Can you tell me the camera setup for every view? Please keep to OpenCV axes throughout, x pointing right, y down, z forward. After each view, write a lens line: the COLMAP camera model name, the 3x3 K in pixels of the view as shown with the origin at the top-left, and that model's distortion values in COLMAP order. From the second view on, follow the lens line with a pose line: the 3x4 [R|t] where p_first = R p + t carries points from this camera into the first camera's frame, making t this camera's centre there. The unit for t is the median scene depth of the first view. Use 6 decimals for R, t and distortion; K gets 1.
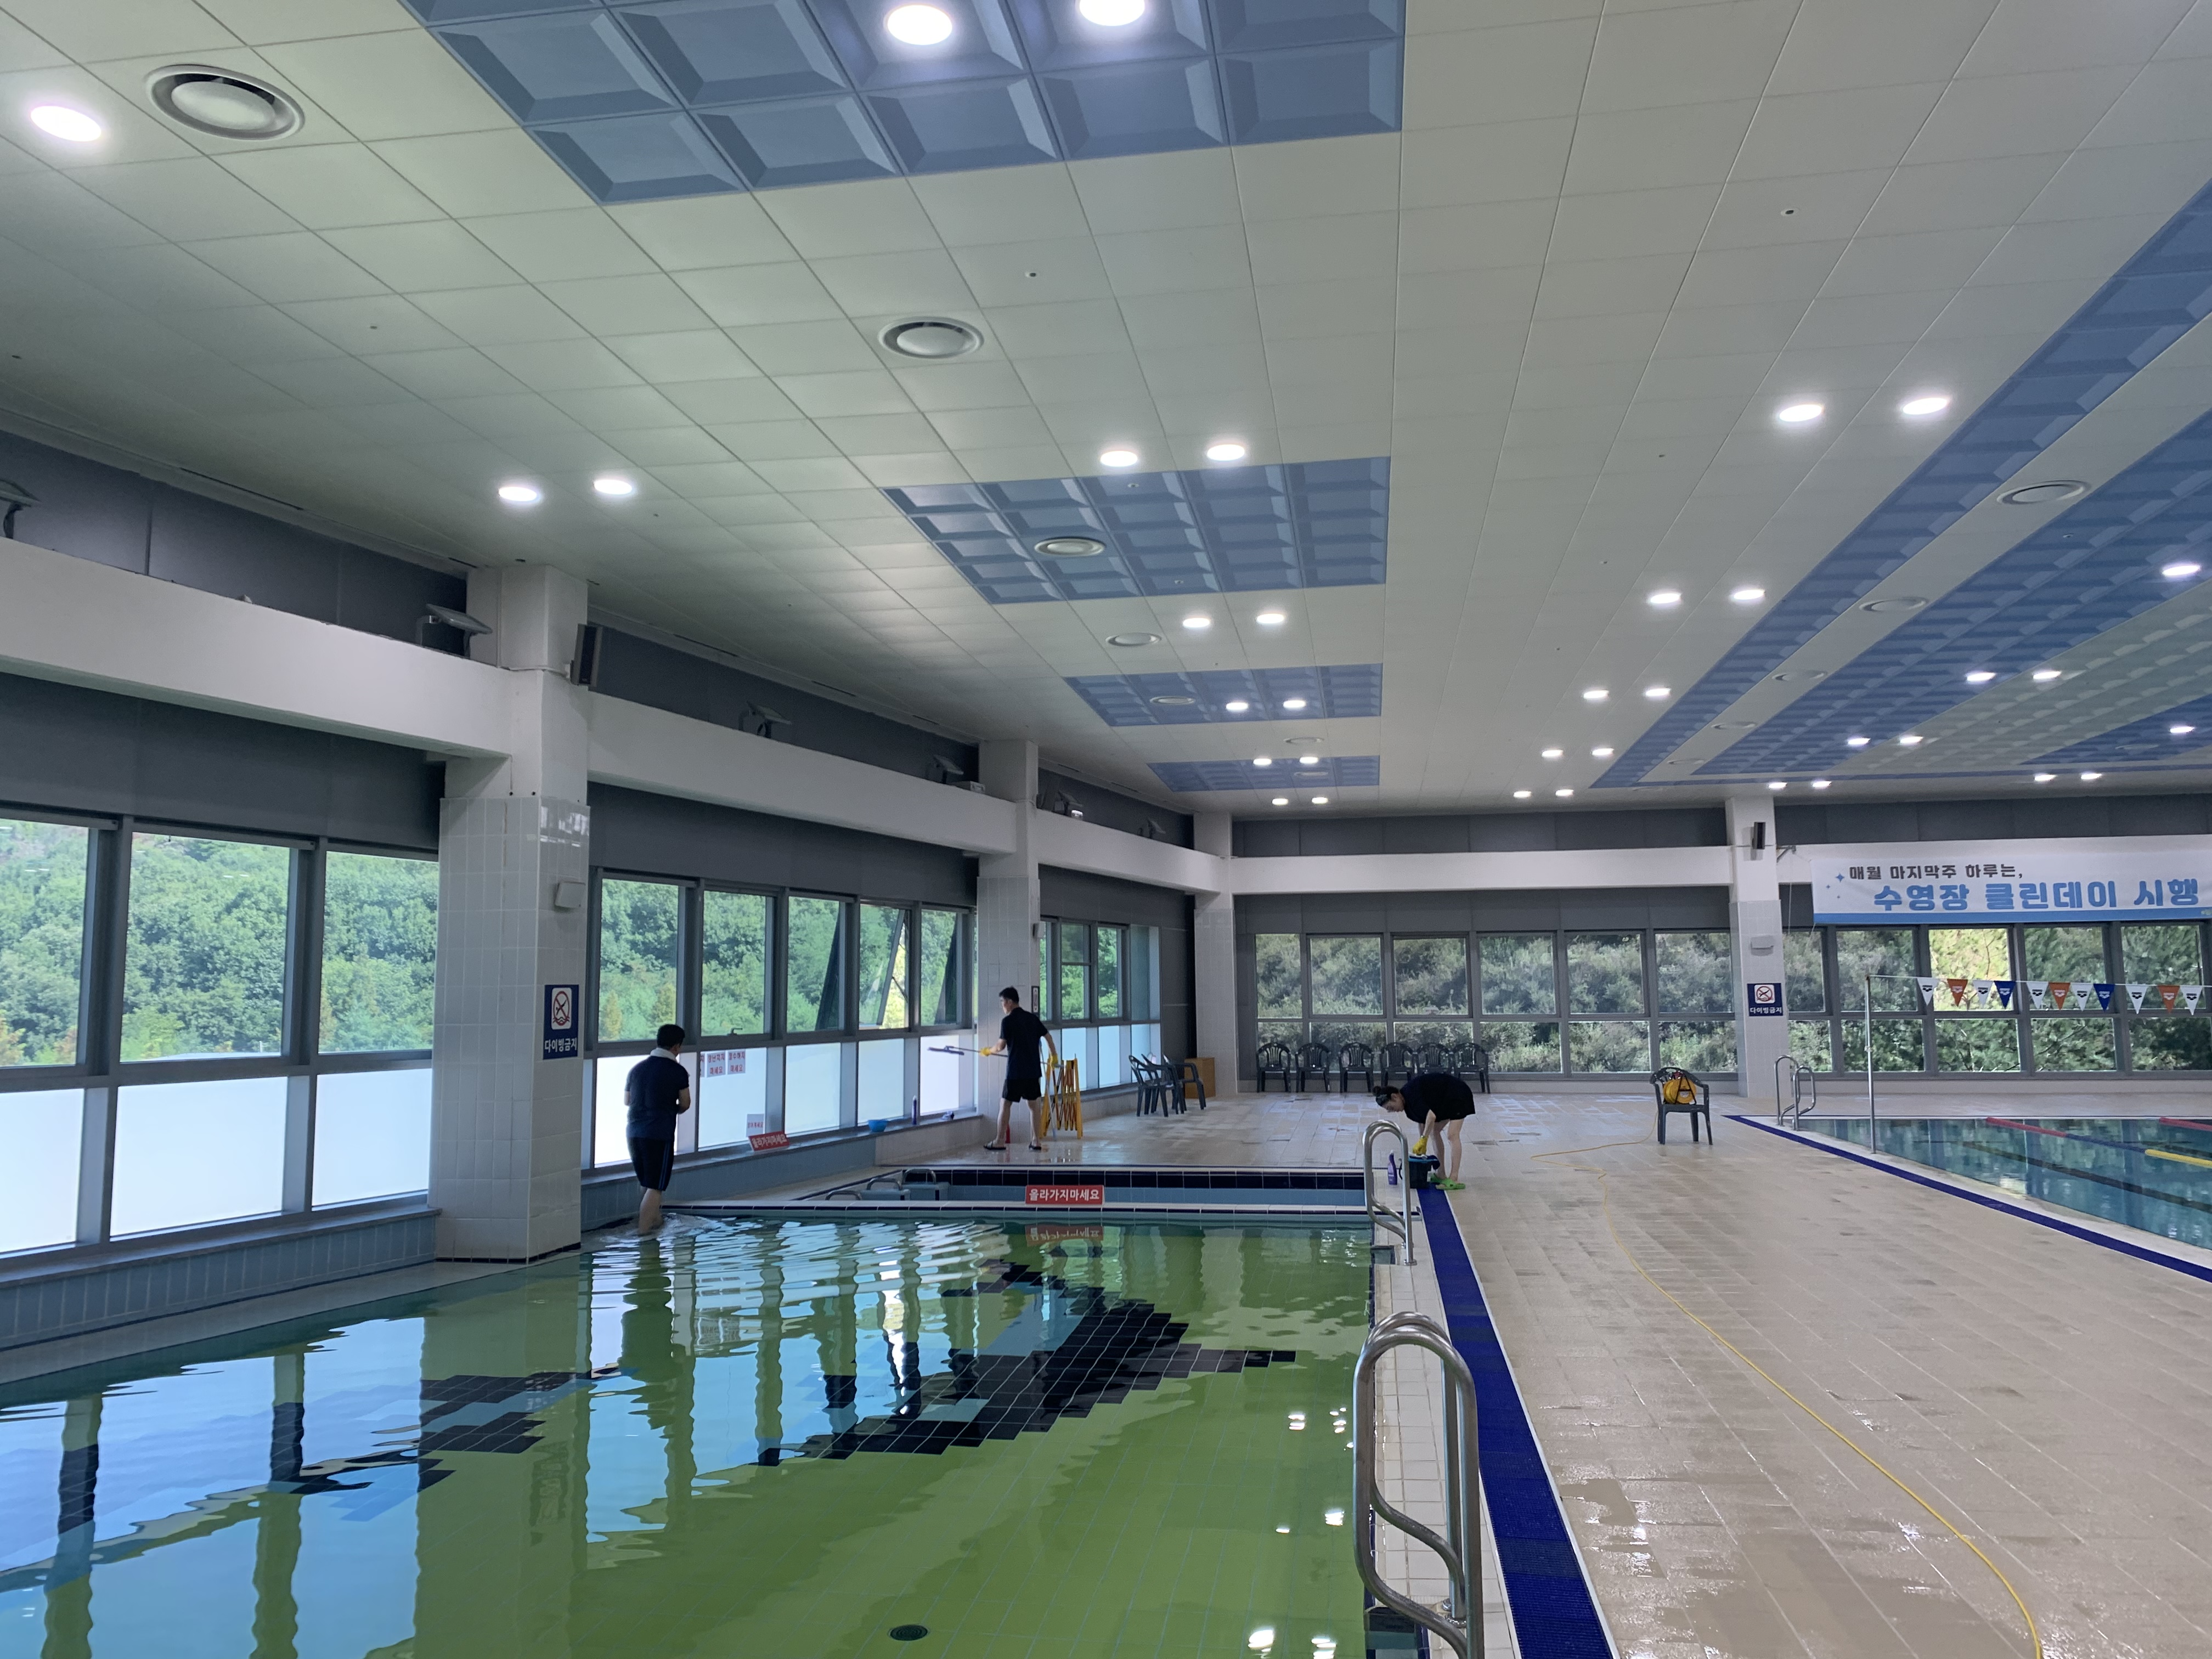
lens RADIAL K [[1675.1, 0, 1106.0], [0, 1675.1, 829.5], [0, 0, 1]] dist [-0.001988, -0.002797]
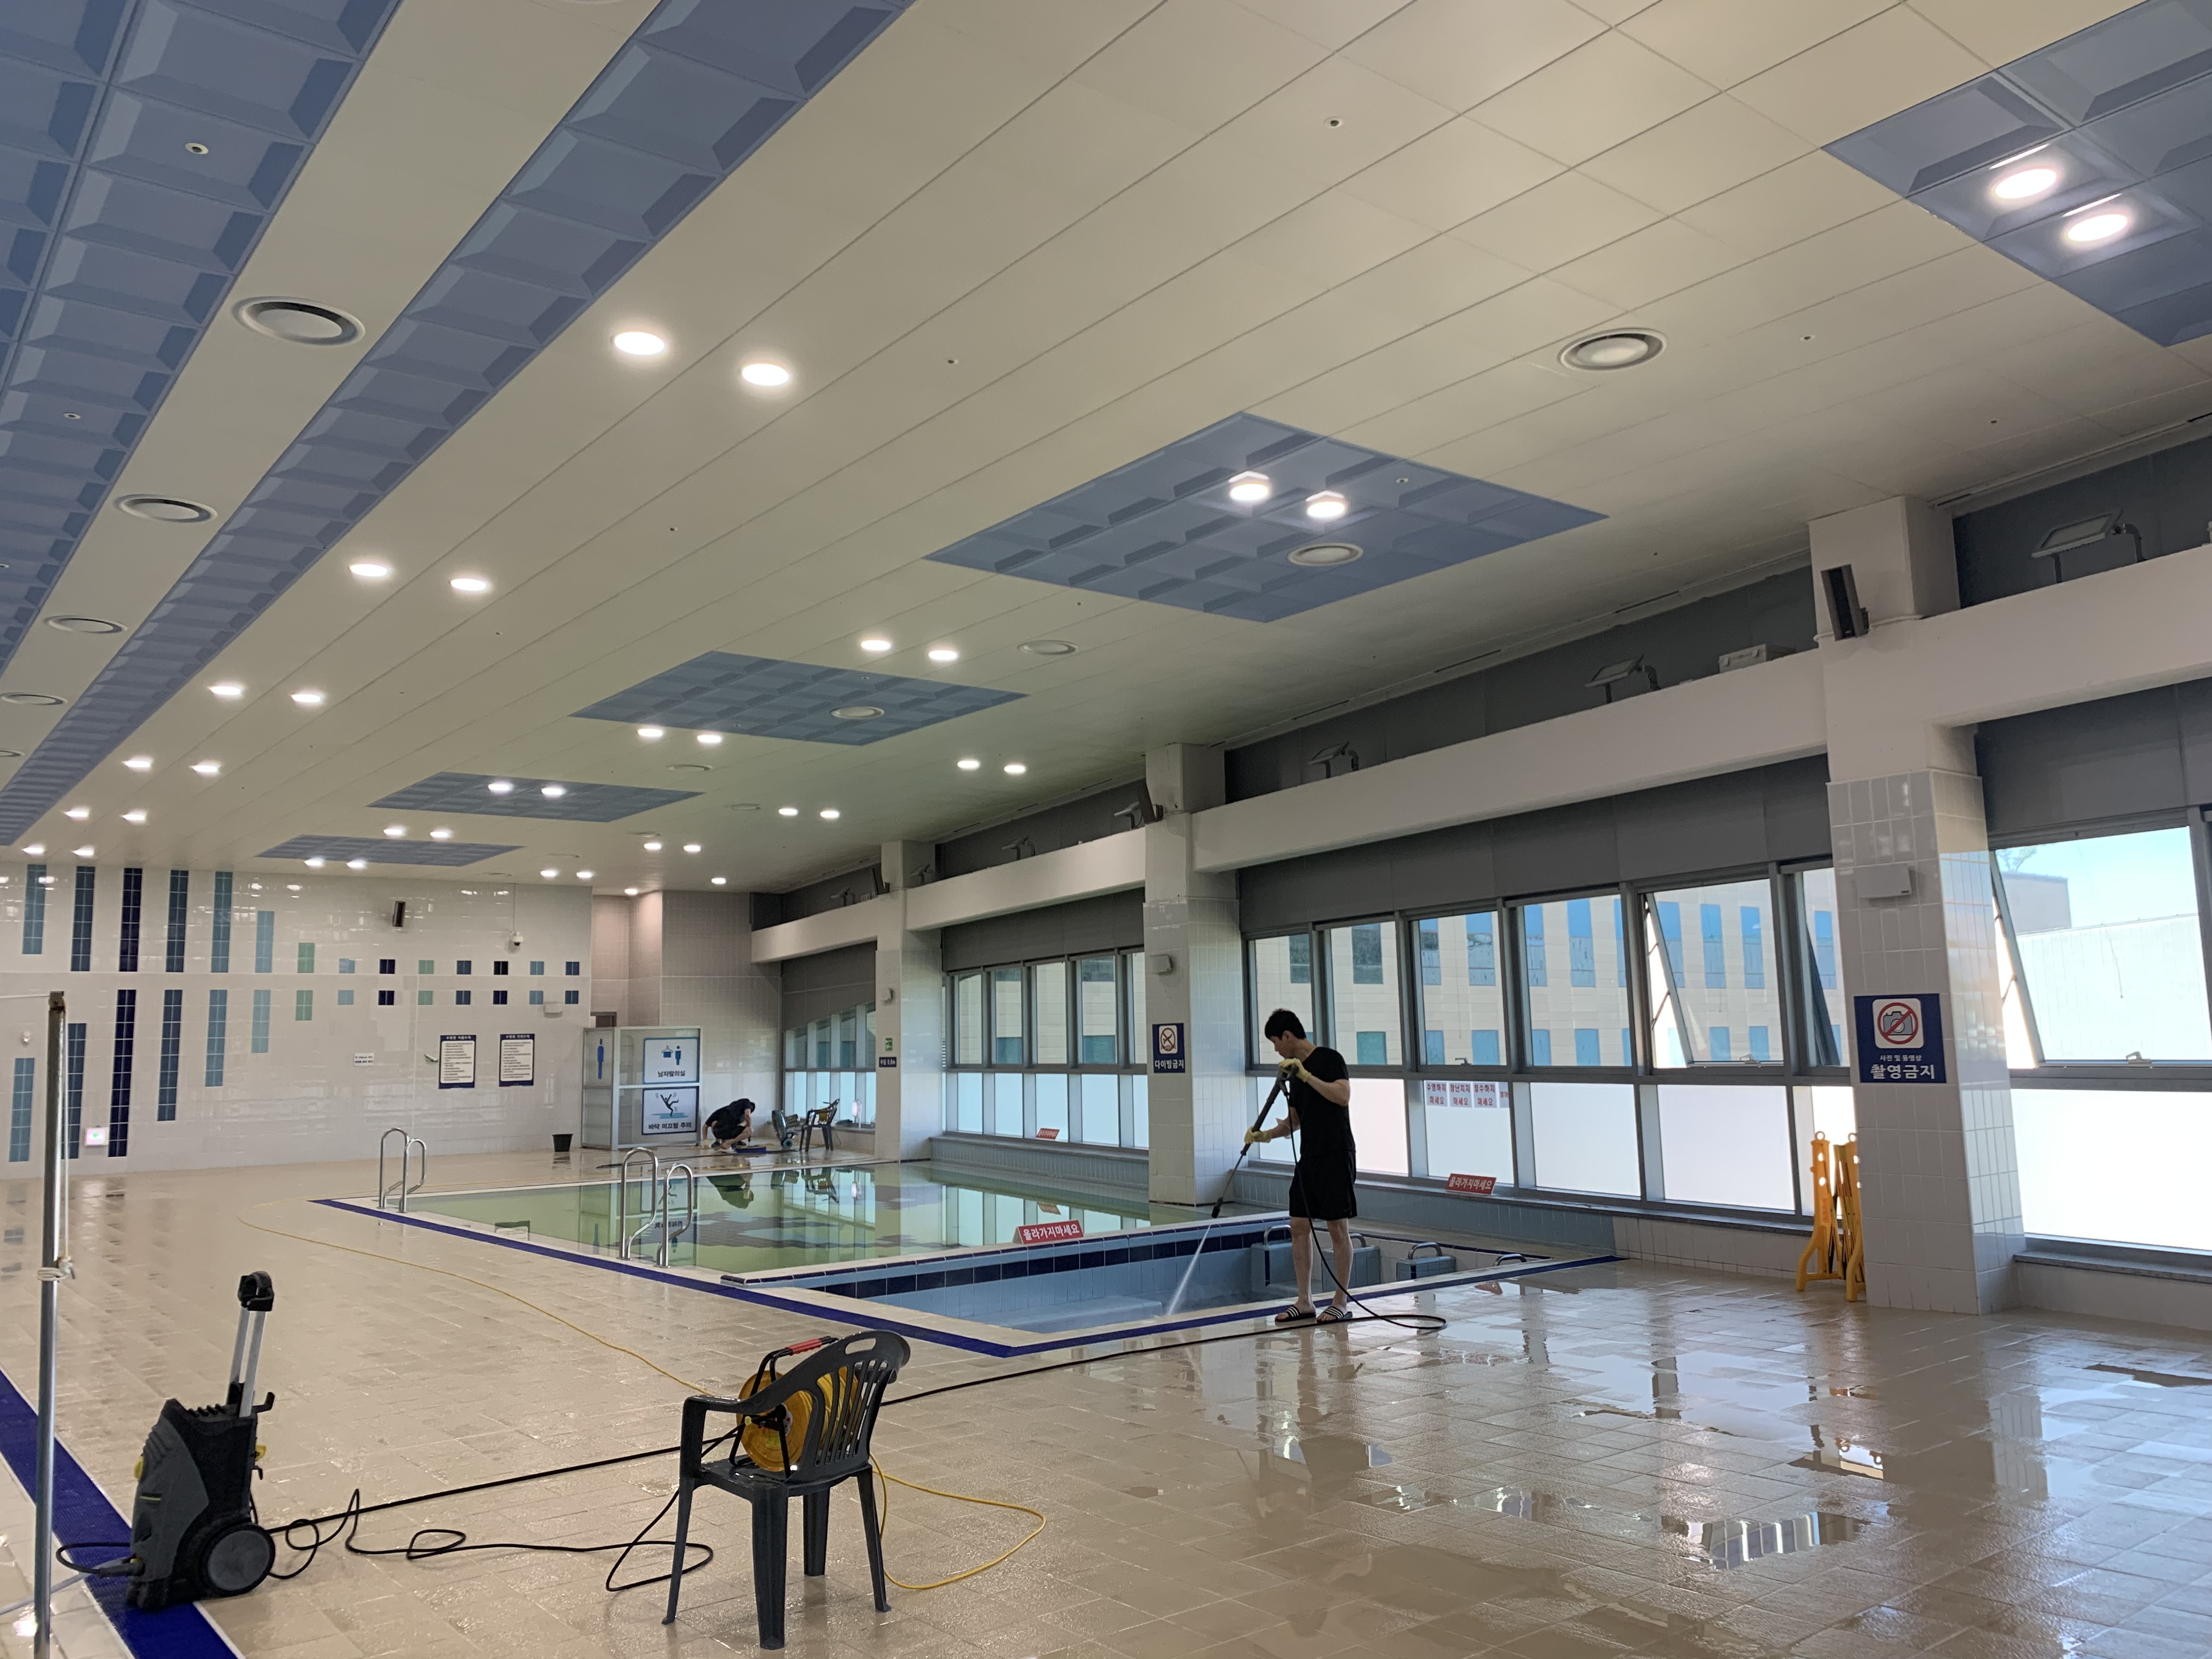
lens RADIAL K [[1675.1, 0, 1106.0], [0, 1675.1, 829.5], [0, 0, 1]] dist [-0.001988, -0.002797]
pose [[-0.675670, -0.059711, -0.734782, 0.665396], [0.104480, 0.978897, -0.175624, 0.144348], [0.729763, -0.195434, -0.655173, 1.586297]]
